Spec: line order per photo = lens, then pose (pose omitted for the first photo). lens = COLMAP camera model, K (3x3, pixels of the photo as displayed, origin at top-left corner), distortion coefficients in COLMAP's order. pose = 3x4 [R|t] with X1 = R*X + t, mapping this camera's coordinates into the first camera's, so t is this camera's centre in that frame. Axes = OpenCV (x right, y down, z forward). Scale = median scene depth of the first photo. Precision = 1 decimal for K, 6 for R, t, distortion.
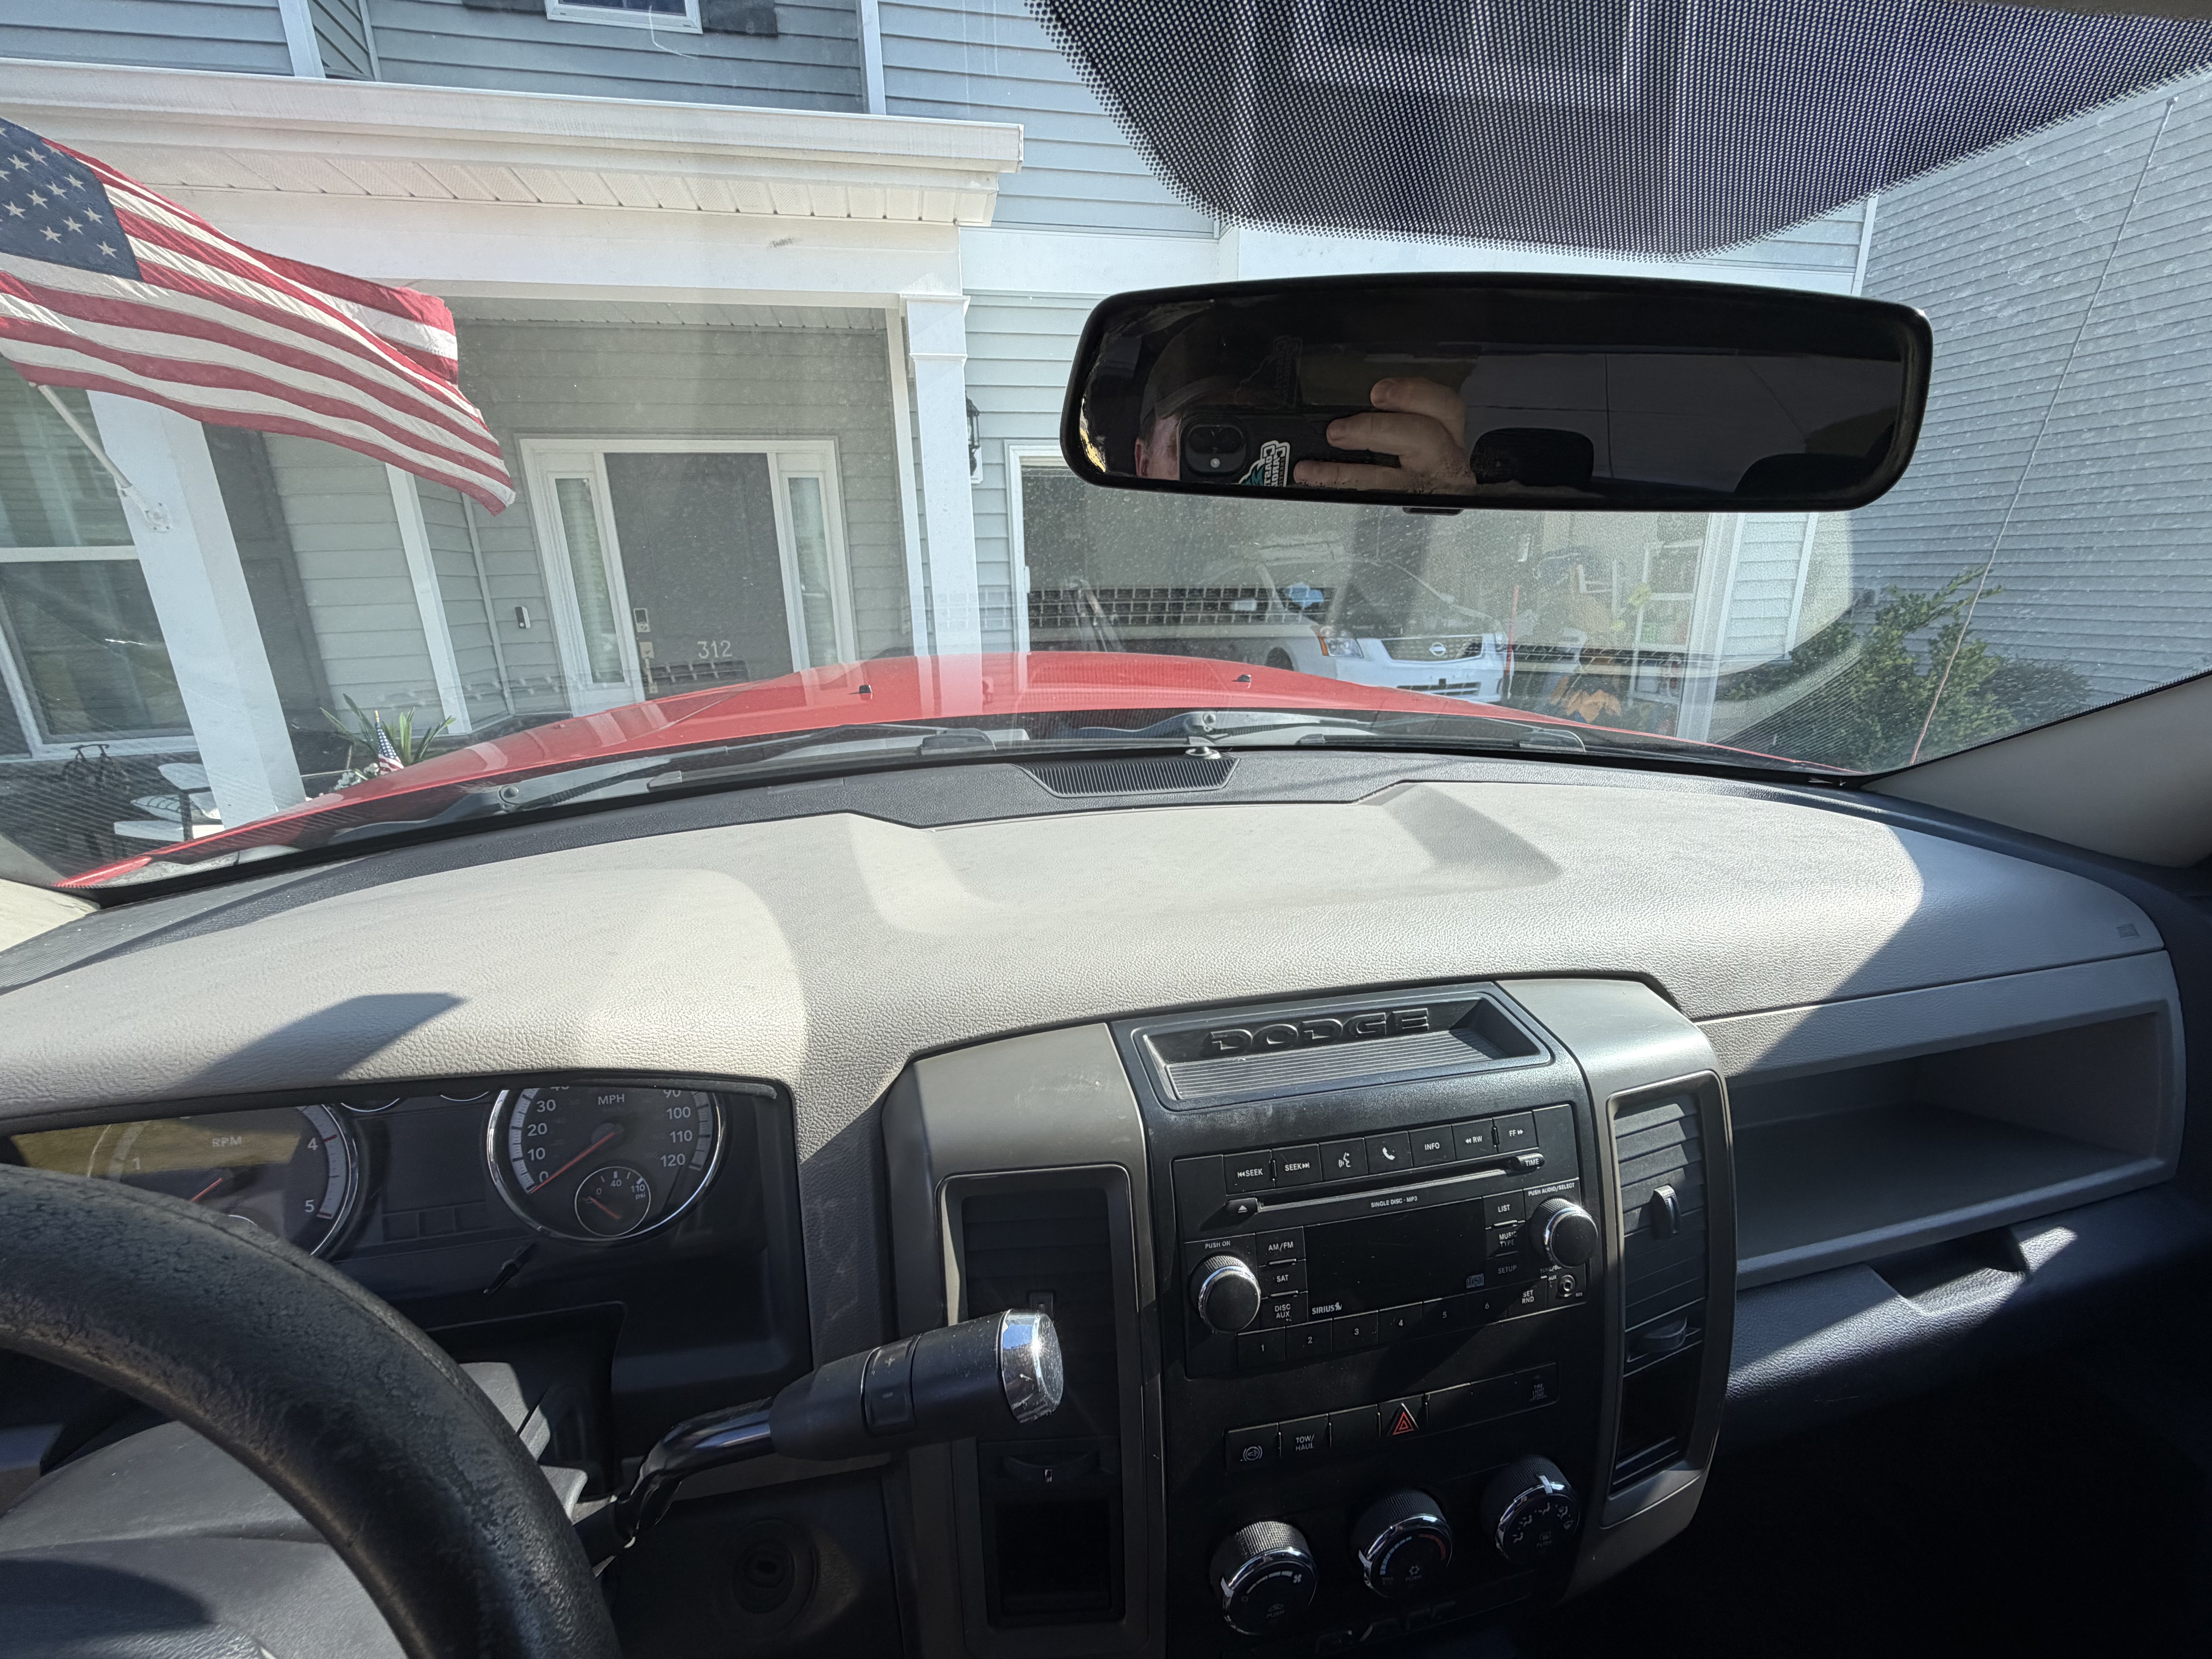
lens RADIAL K [[916.5, 0, 1106.0], [0, 916.5, 829.5], [0, 0, 1]] dist [-0.001405, -0.000199]
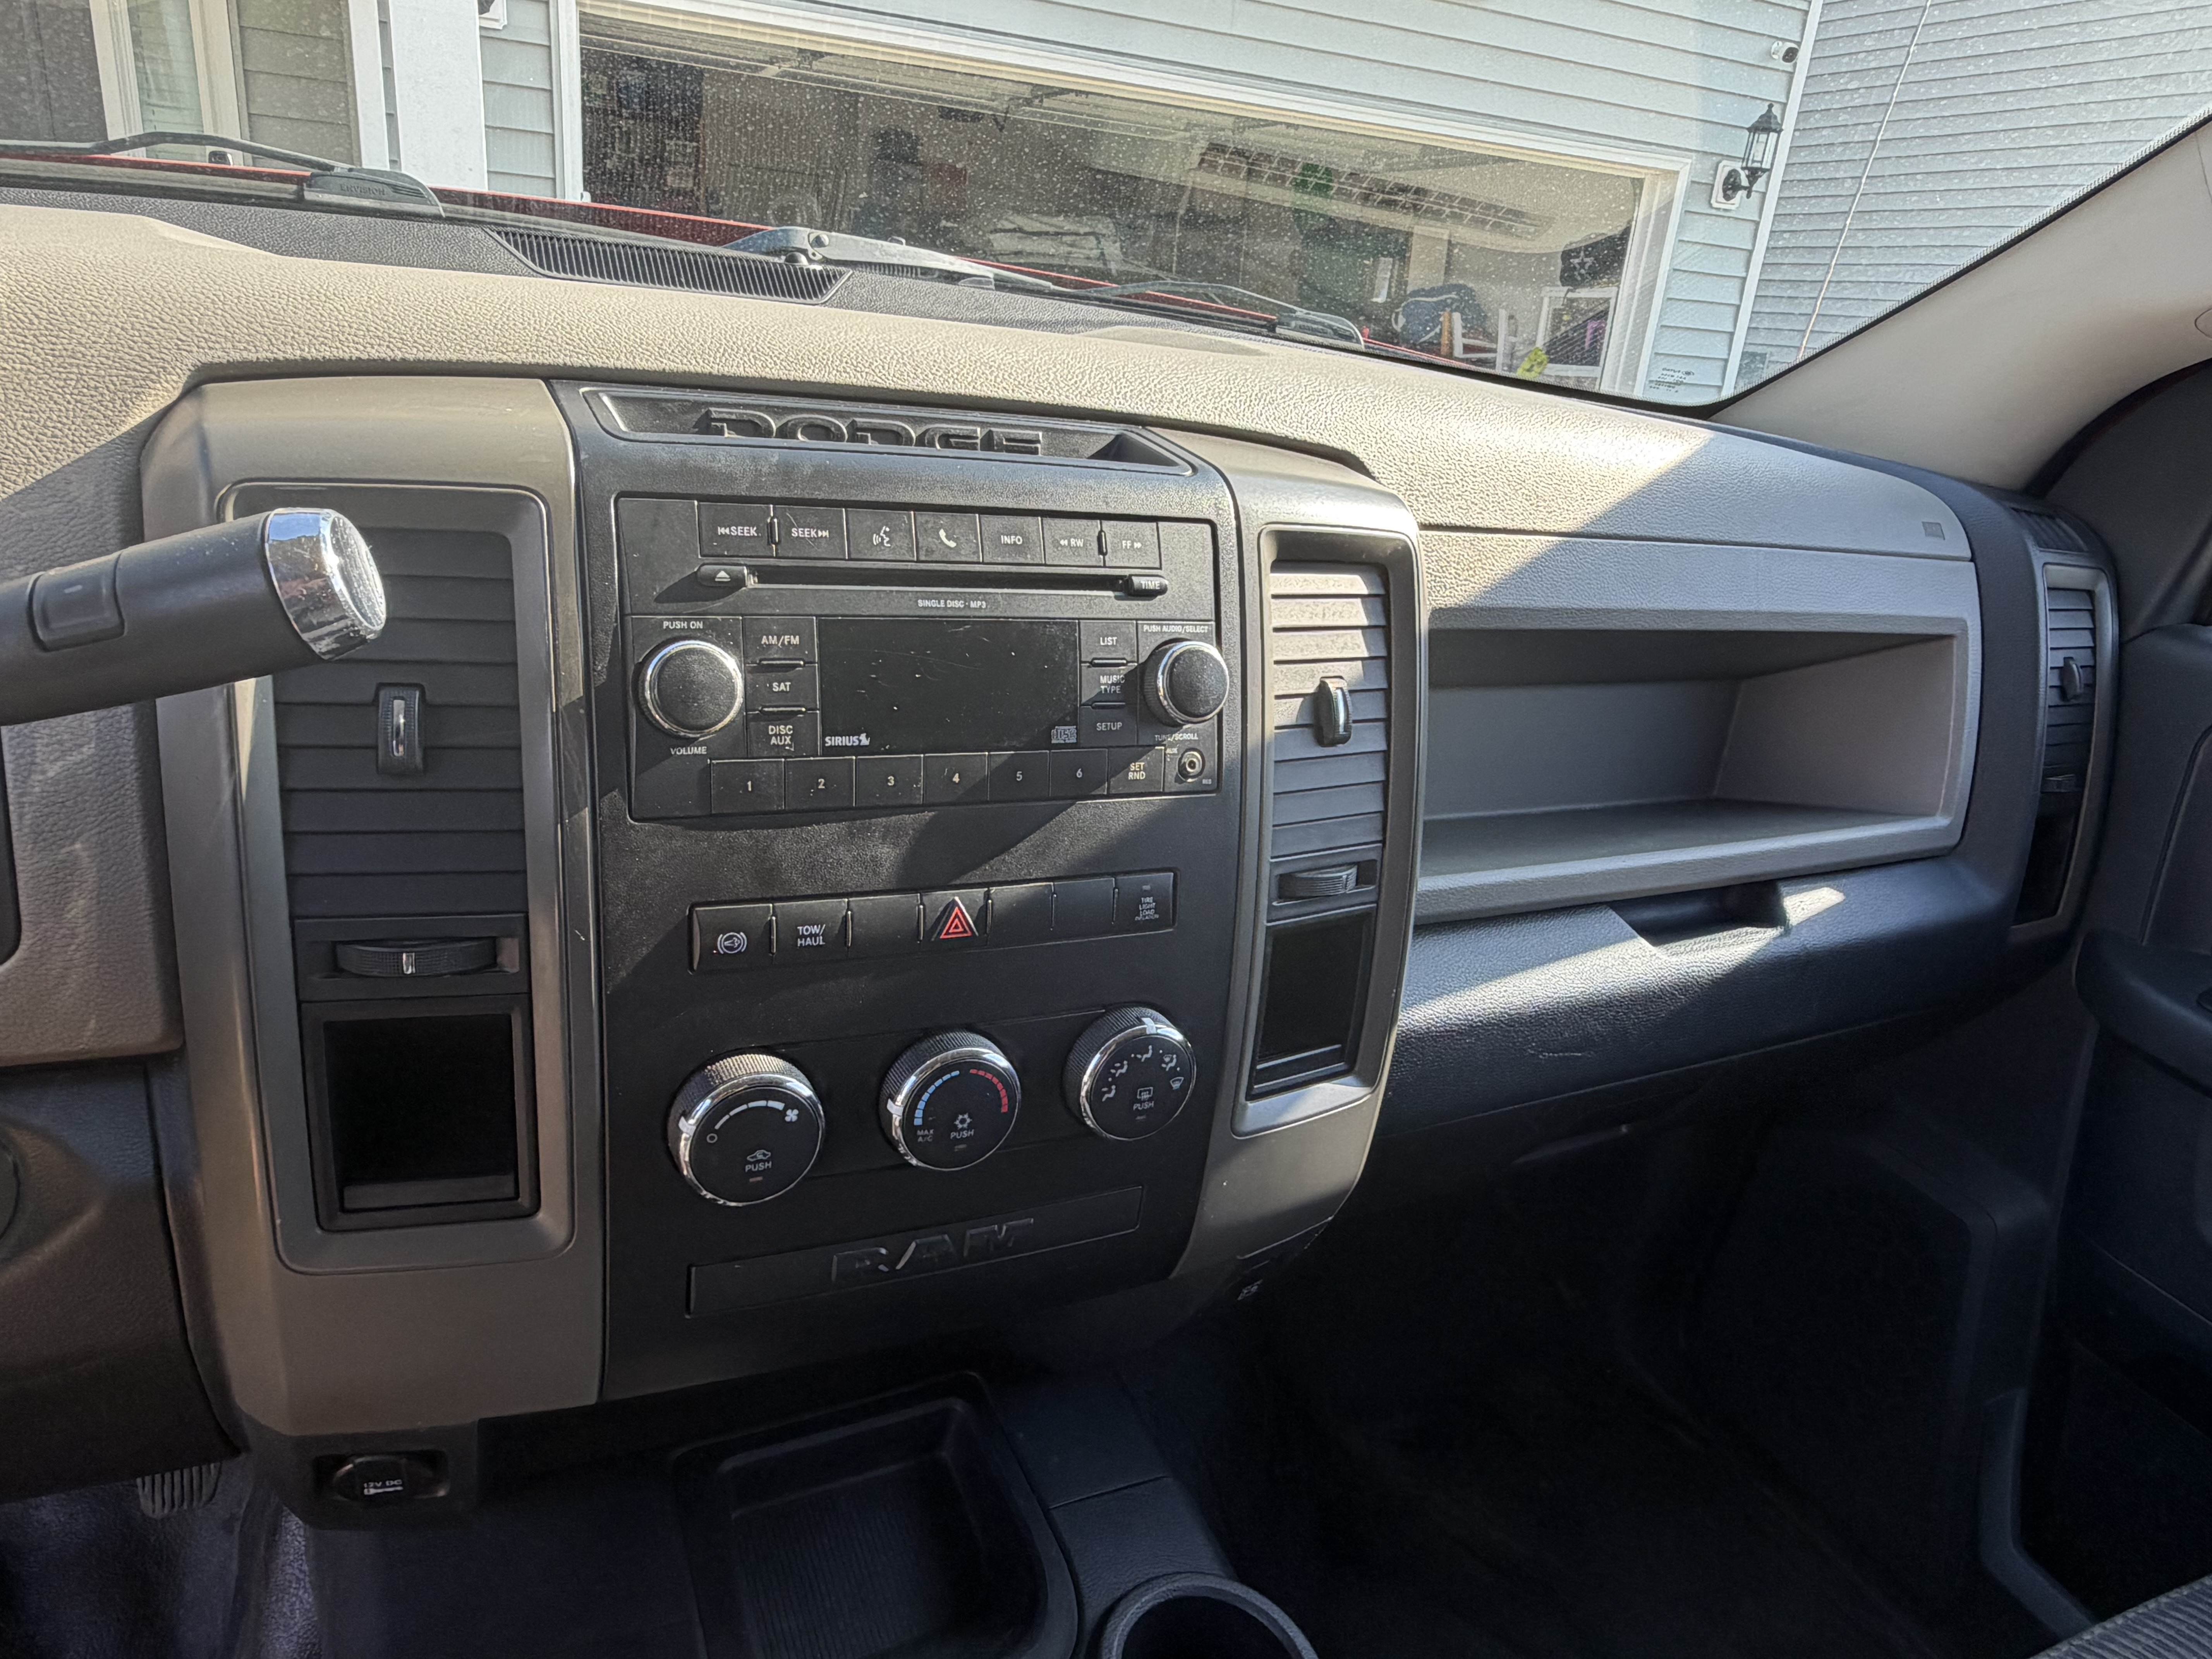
lens RADIAL K [[1461.3, 0, 1106.0], [0, 1461.3, 829.5], [0, 0, 1]] dist [-0.003711, -0.001000]
pose [[0.967816, 0.024730, 0.250442, 0.145704], [-0.044371, 0.996338, 0.073085, 0.471488], [-0.247717, -0.081845, 0.965369, -0.123369]]
